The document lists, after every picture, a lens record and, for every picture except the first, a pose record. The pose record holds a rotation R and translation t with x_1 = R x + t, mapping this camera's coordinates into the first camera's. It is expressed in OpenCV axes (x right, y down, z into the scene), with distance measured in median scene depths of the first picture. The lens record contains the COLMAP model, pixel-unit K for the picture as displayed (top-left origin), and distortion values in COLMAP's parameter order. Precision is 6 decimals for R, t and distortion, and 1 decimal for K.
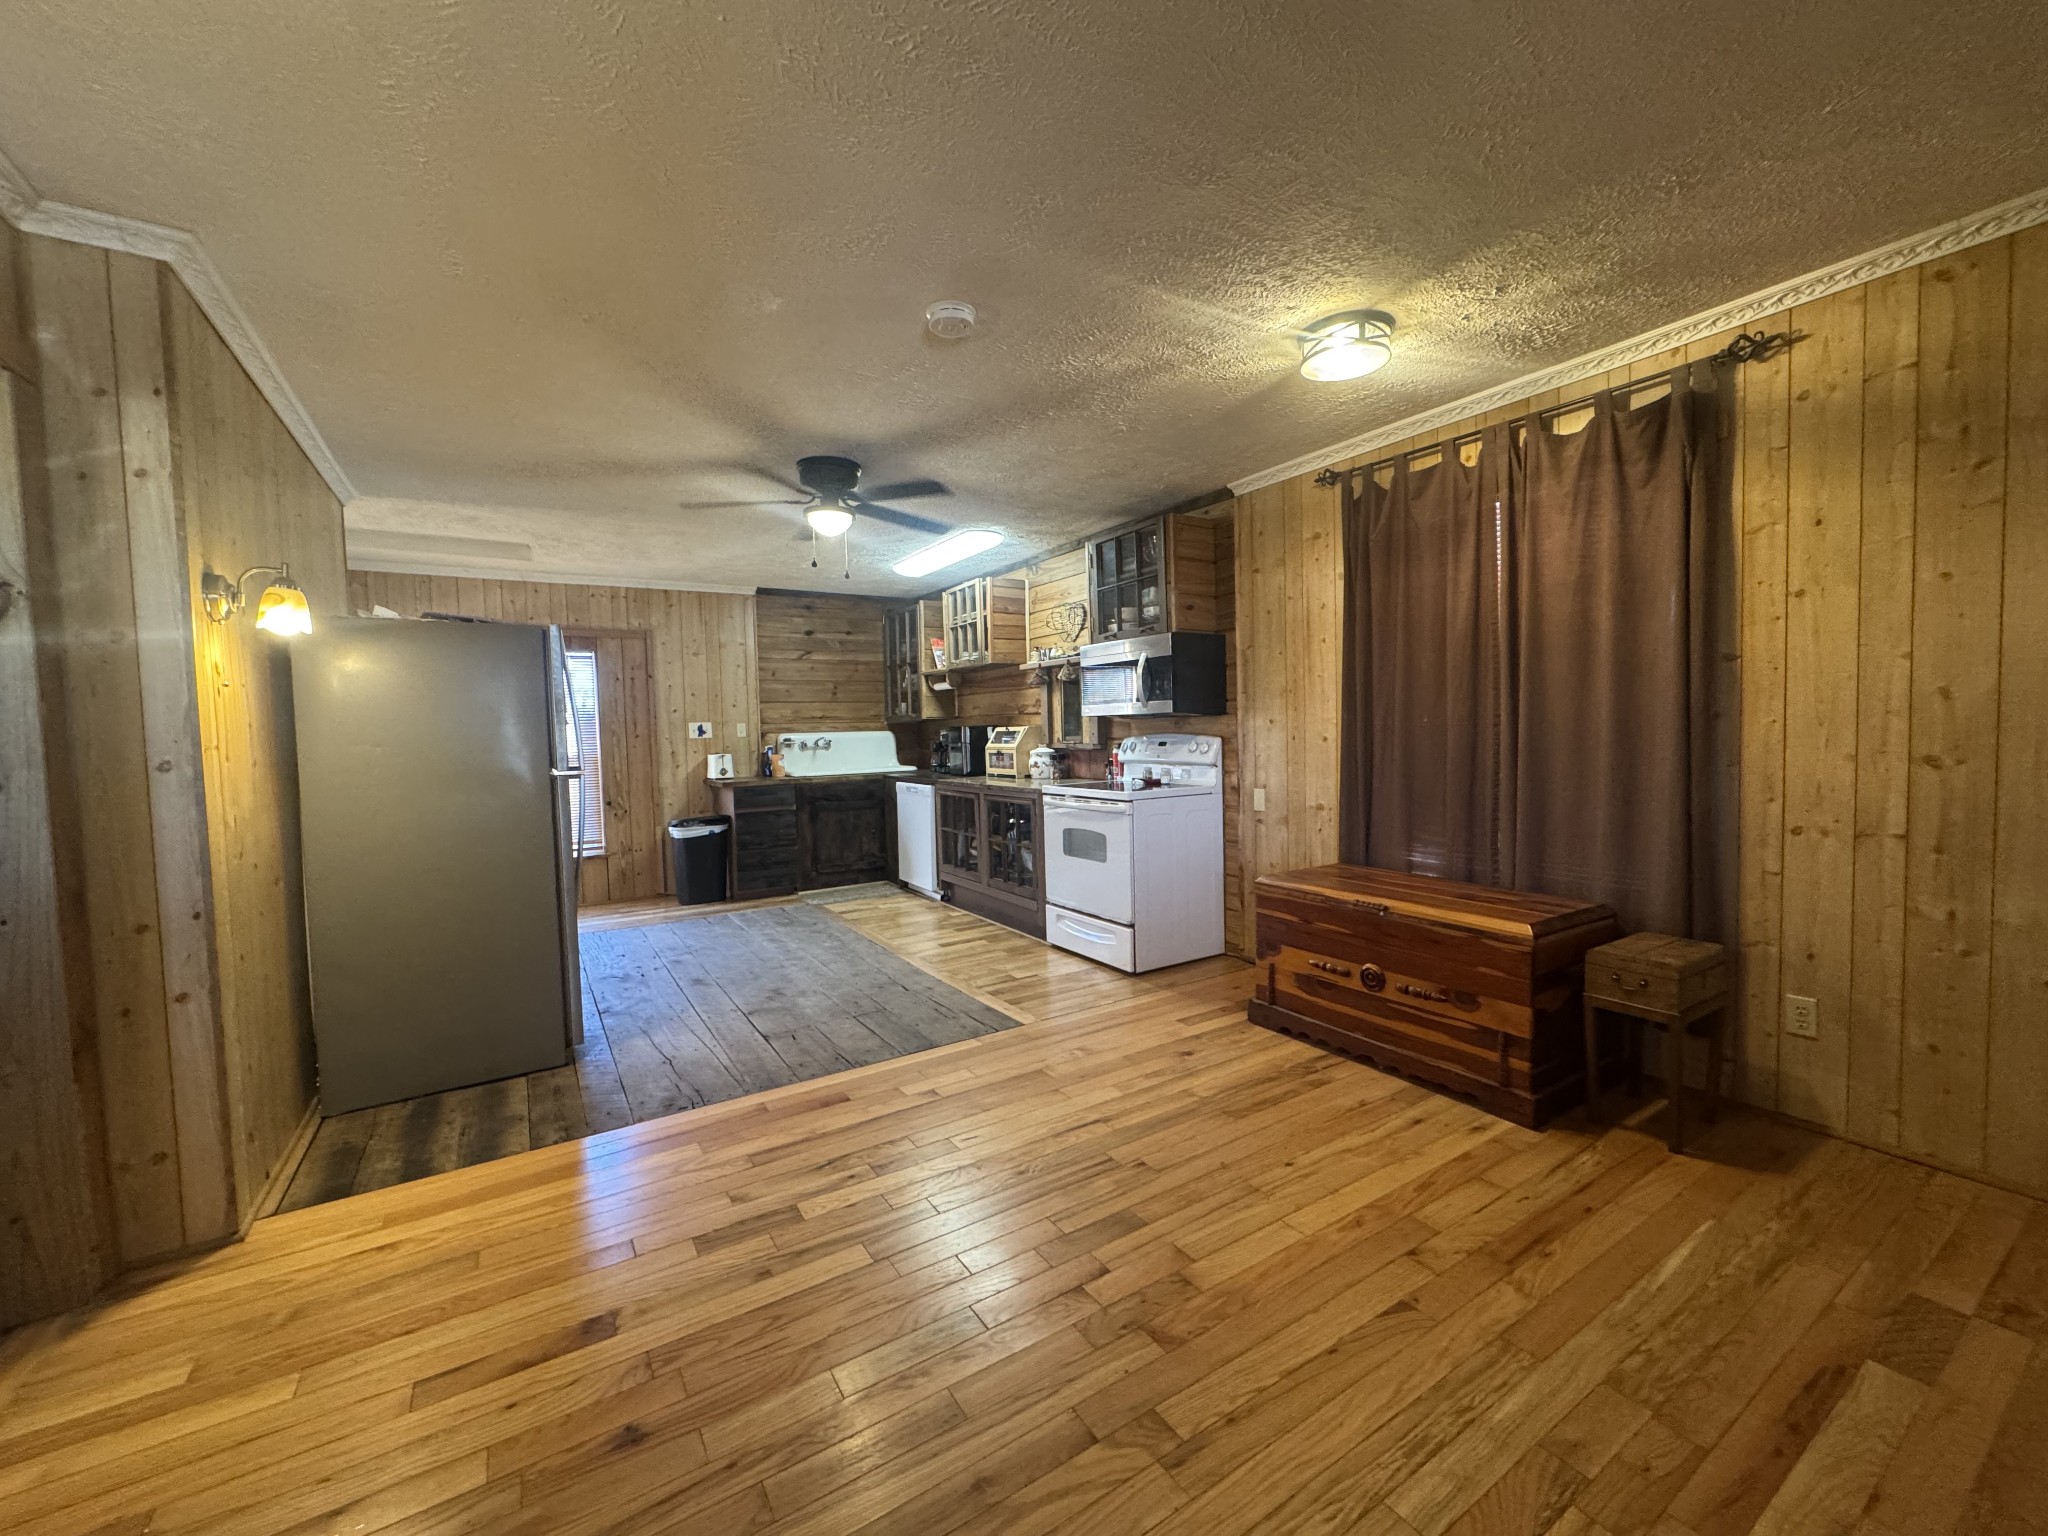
lens RADIAL K [[815.6, 0, 1022.3], [0, 815.6, 760.6], [0, 0, 1]] dist [-0.002233, 0.000848]
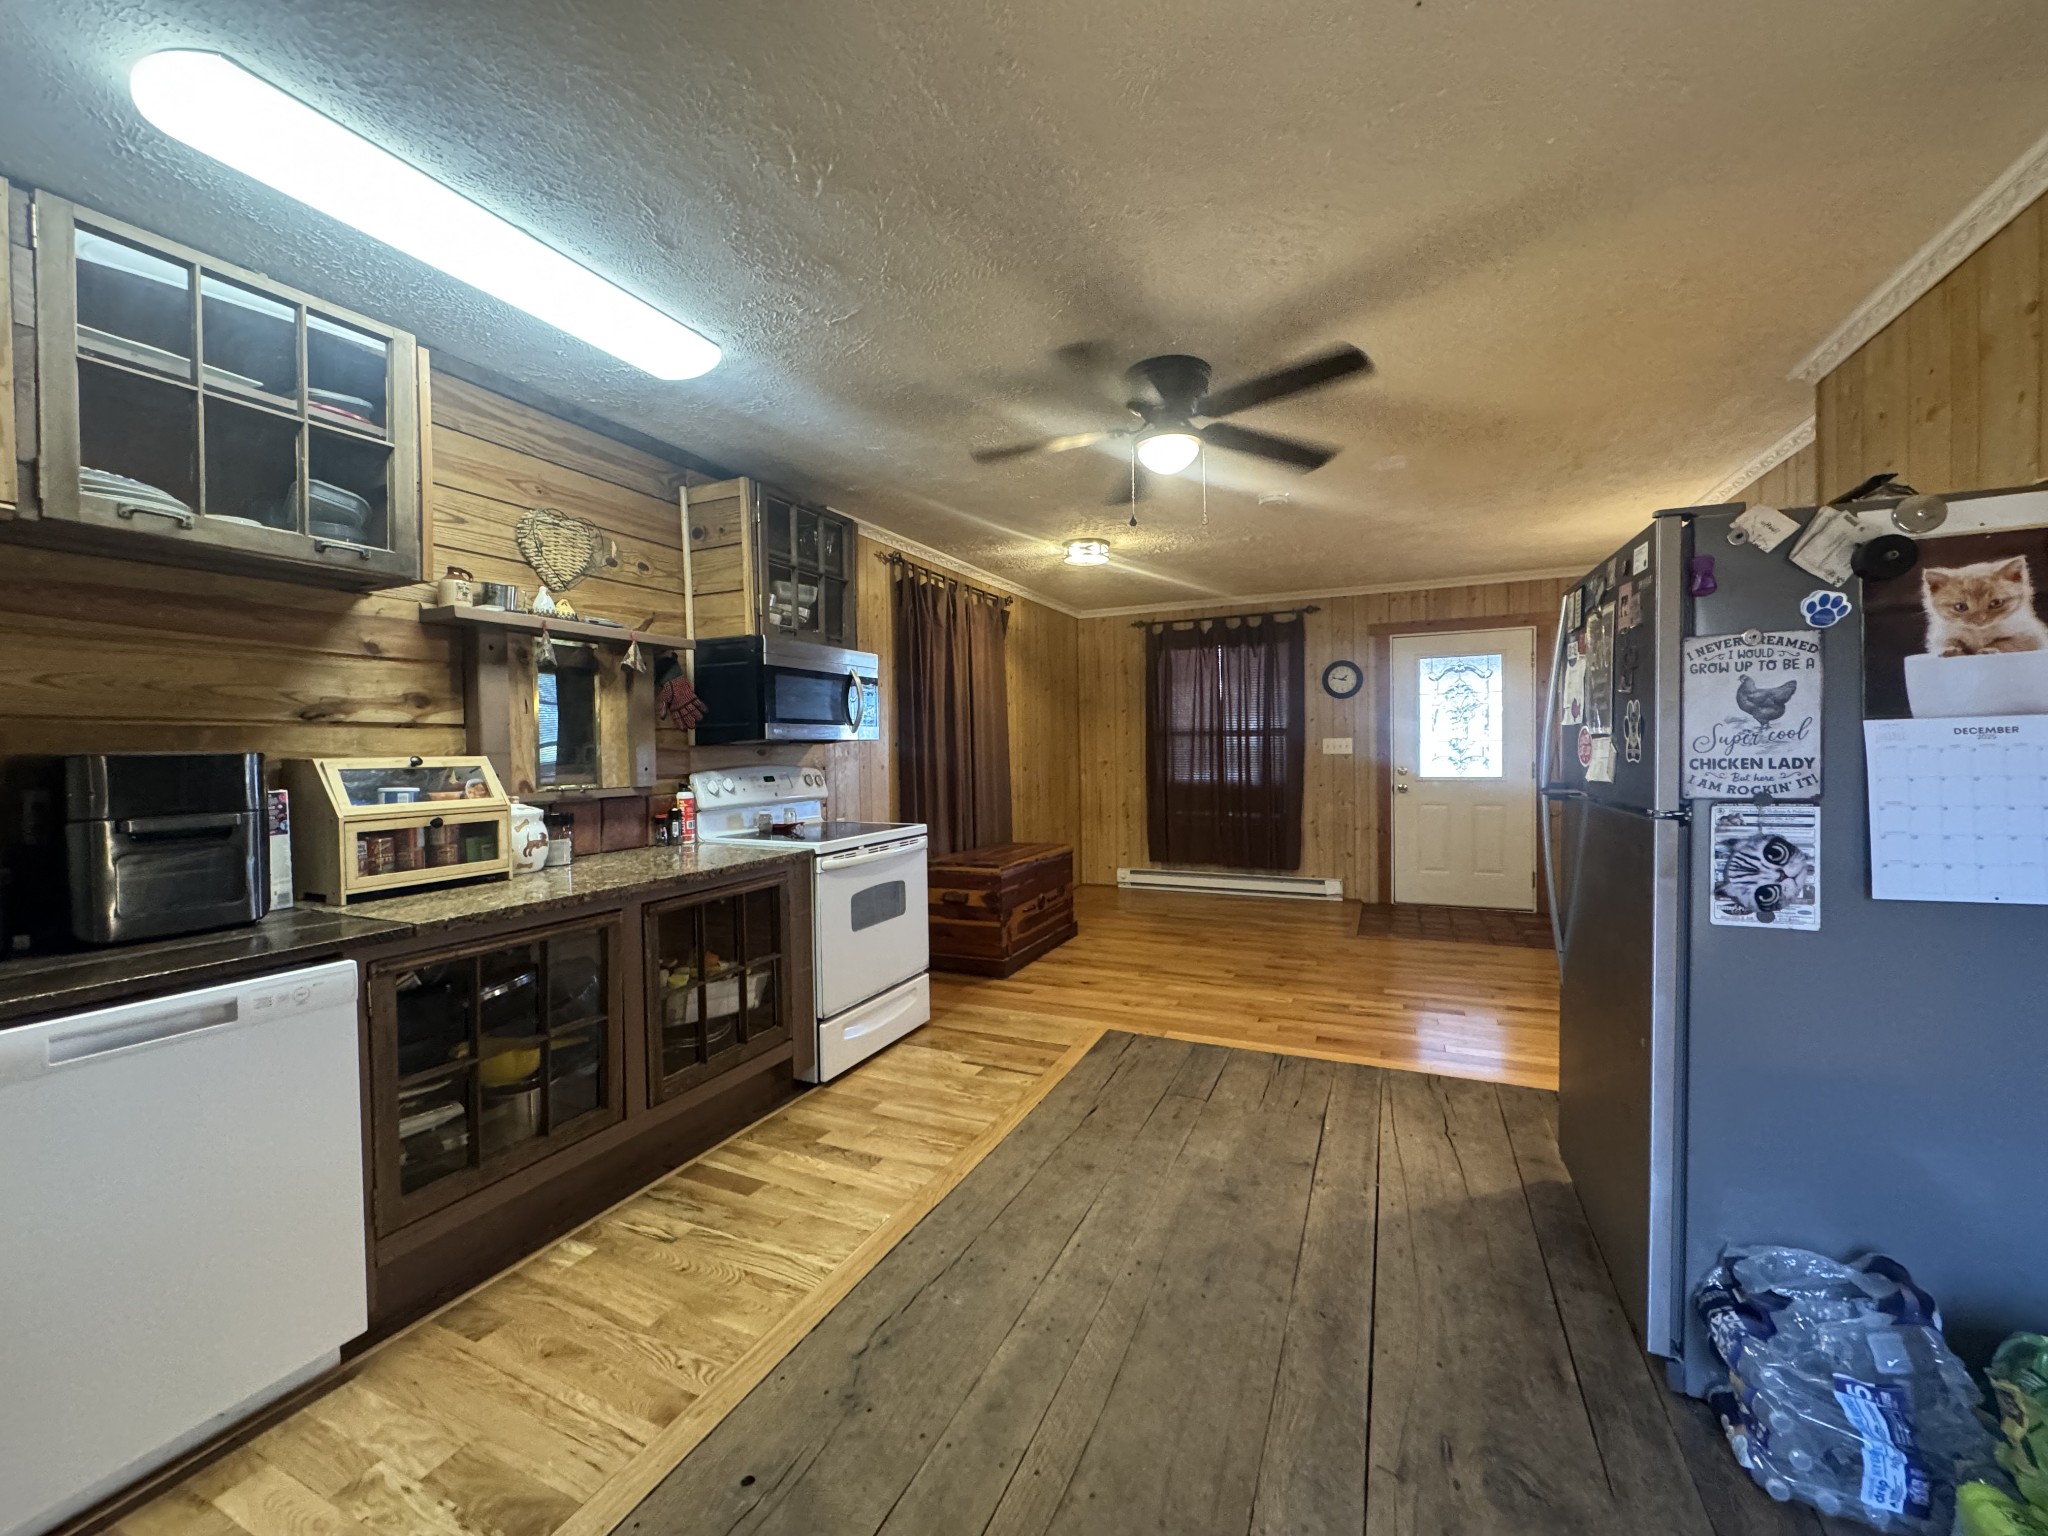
lens RADIAL K [[815.6, 0, 1025.3], [0, 815.6, 763.6], [0, 0, 1]] dist [-0.002233, 0.000848]
pose [[-0.552458, 0.015237, 0.833402, -0.828632], [0.060331, 0.997941, 0.021748, -0.050231], [-0.831355, 0.062295, -0.552240, 1.661372]]
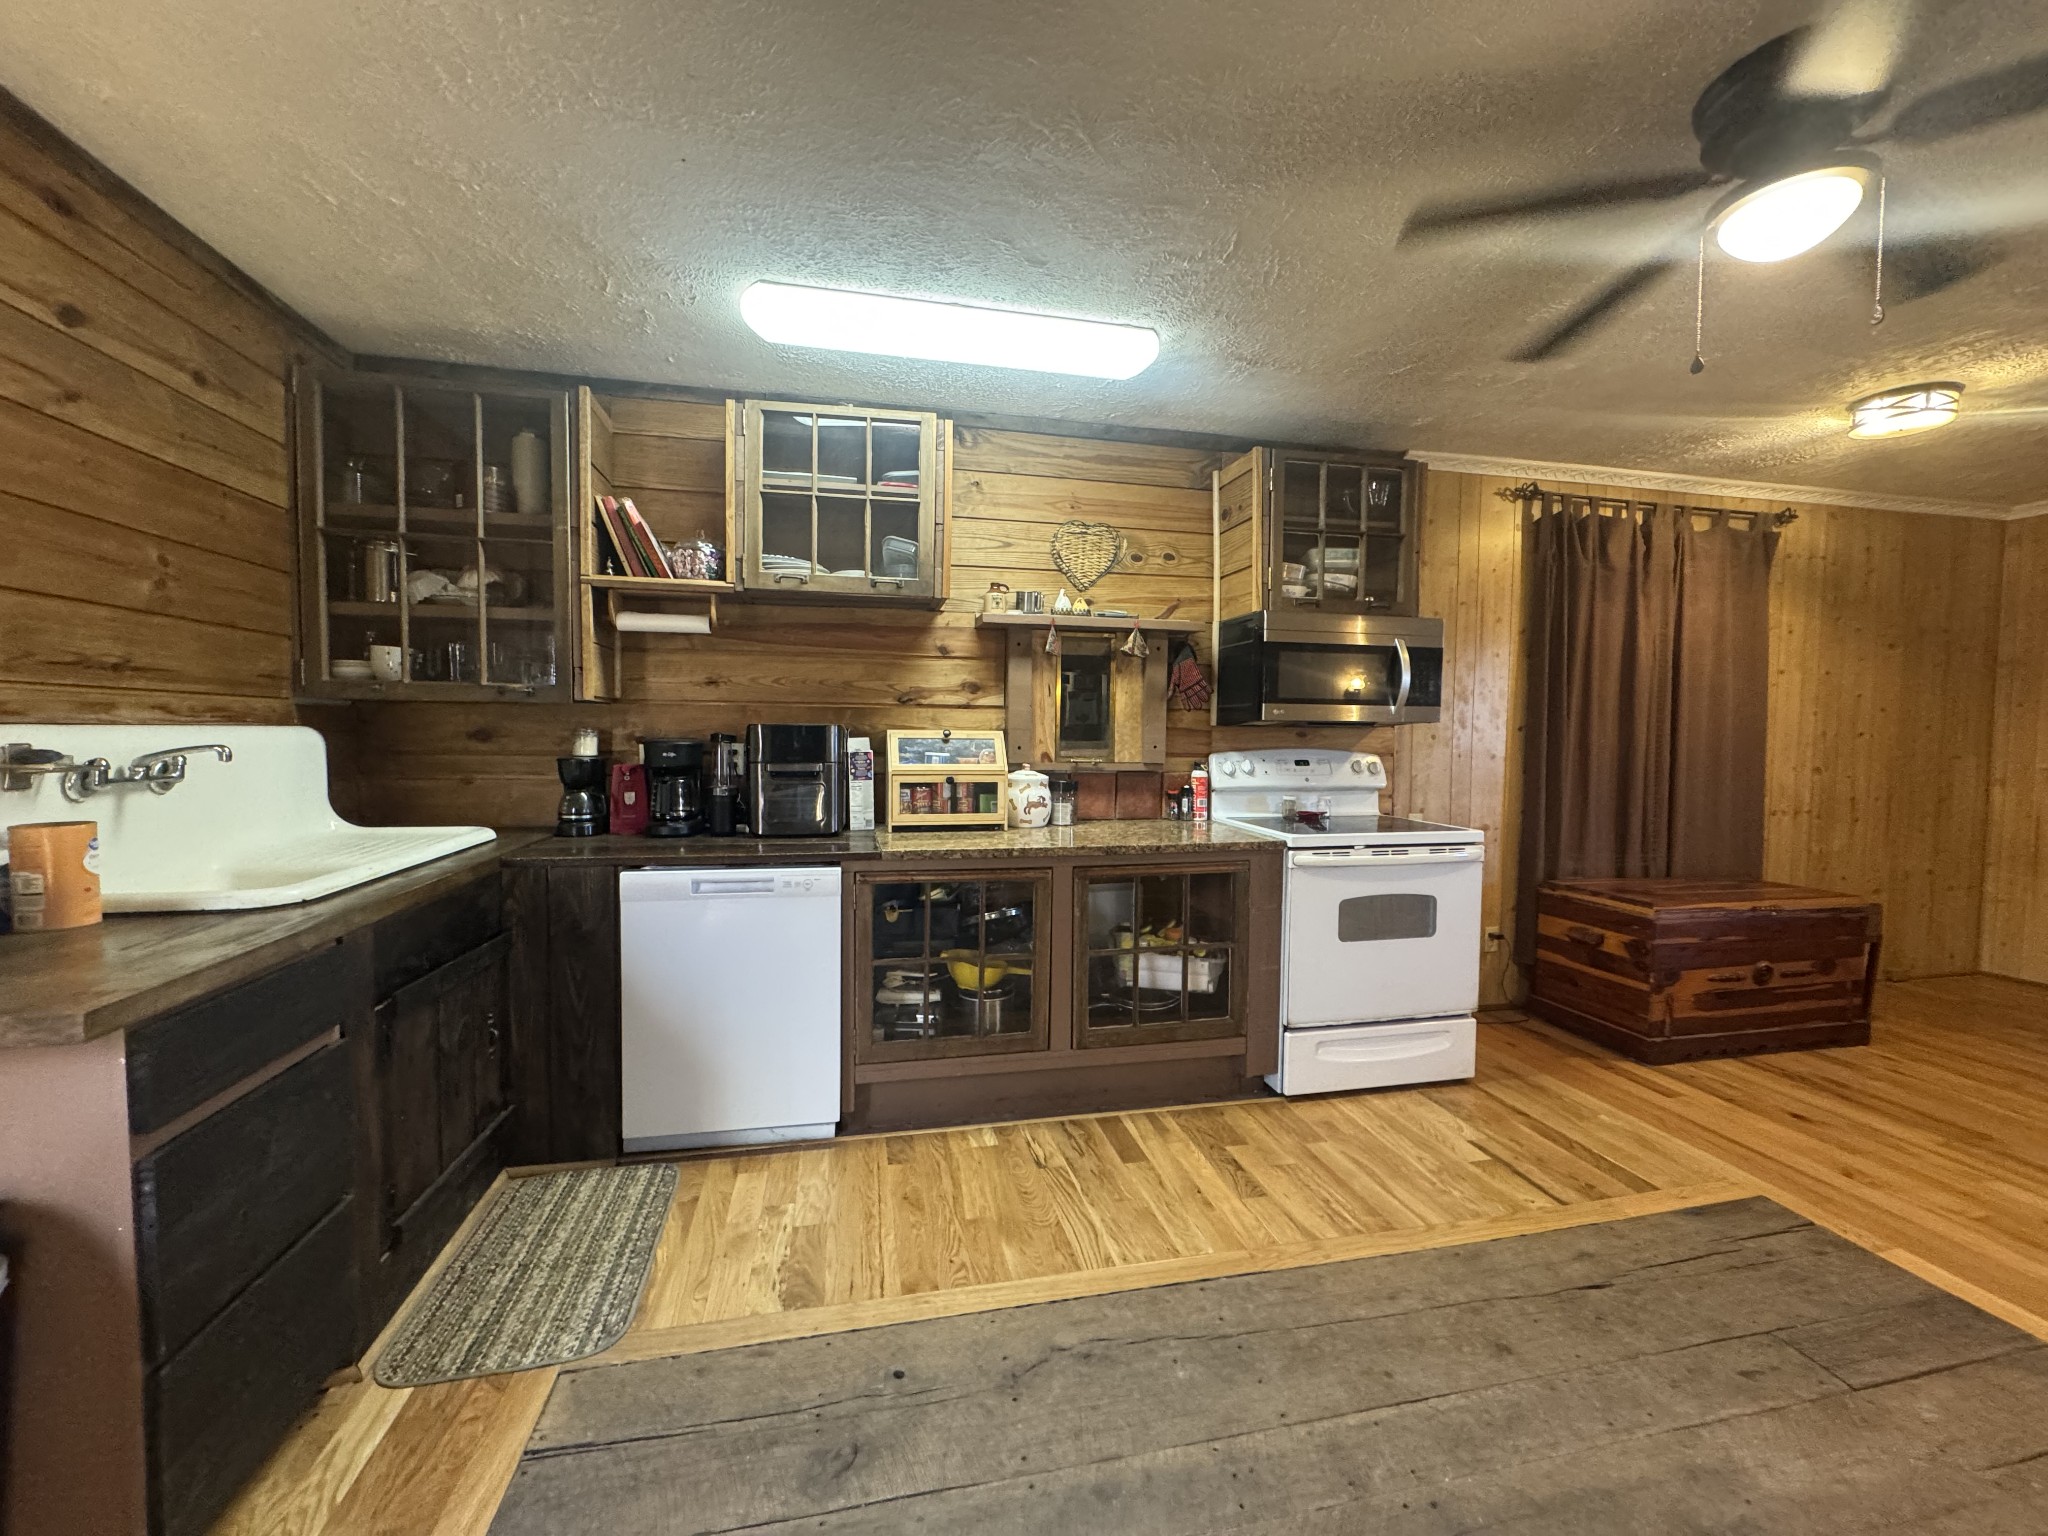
lens RADIAL K [[815.6, 0, 1024.8], [0, 815.6, 764.9], [0, 0, 1]] dist [-0.002233, 0.000848]
pose [[0.335625, -0.013437, 0.941900, -0.812787], [0.018416, 0.999801, 0.007701, -0.038914], [-0.941816, 0.014761, 0.335806, 1.340573]]
